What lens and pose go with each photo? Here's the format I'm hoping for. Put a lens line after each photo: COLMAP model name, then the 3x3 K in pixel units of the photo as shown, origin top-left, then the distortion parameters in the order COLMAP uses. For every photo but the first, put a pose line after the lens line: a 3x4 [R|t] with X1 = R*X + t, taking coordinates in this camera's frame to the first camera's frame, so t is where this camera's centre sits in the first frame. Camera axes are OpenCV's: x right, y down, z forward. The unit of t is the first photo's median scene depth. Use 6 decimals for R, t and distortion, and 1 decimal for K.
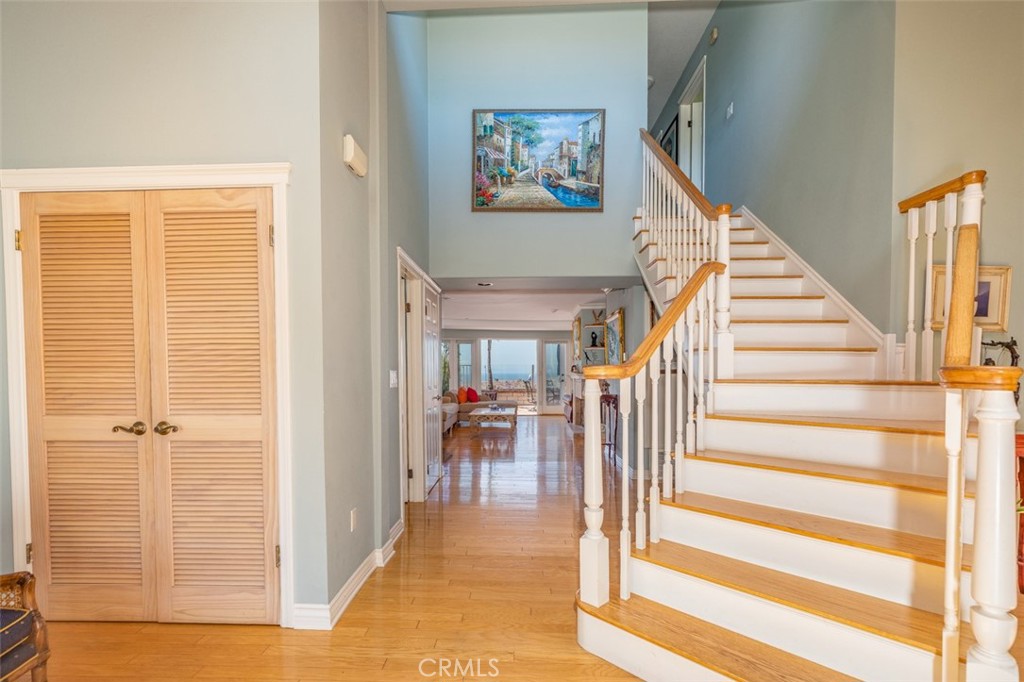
lens RADIAL K [[477.5, 0, 497.9], [0, 477.5, 385.2], [0, 0, 1]] dist [0.000955, -0.000976]
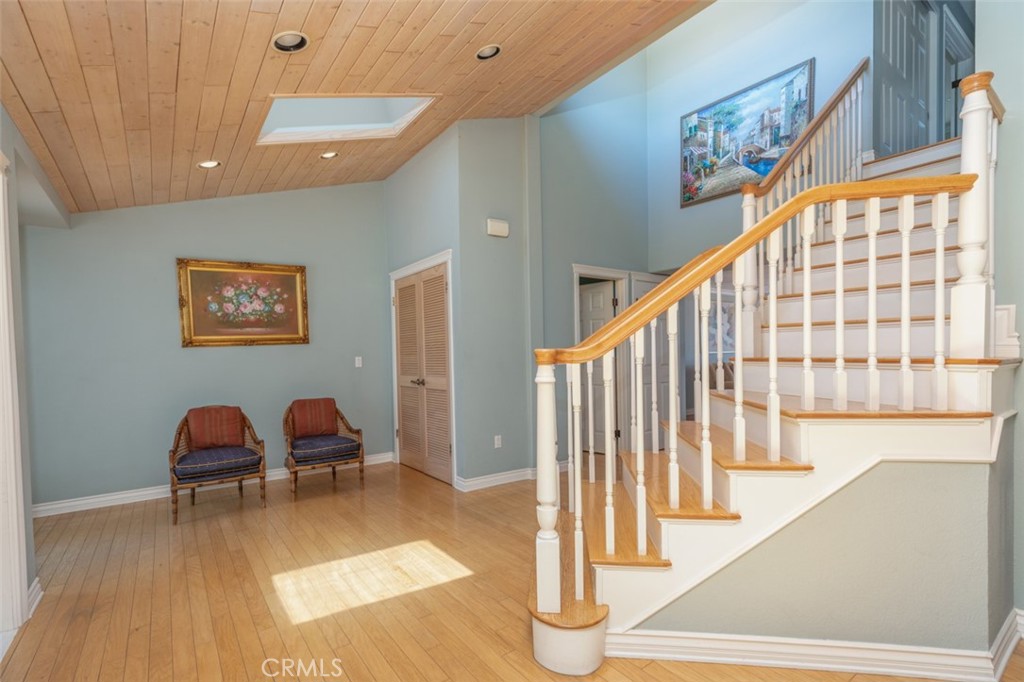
lens RADIAL K [[477.5, 0, 499.5], [0, 477.5, 369.3], [0, 0, 1]] dist [0.000955, -0.000976]
pose [[0.616326, 0.010343, -0.787424, 0.575084], [-0.005234, 0.999945, 0.009038, 0.005104], [0.787474, -0.001449, 0.616346, -0.022916]]
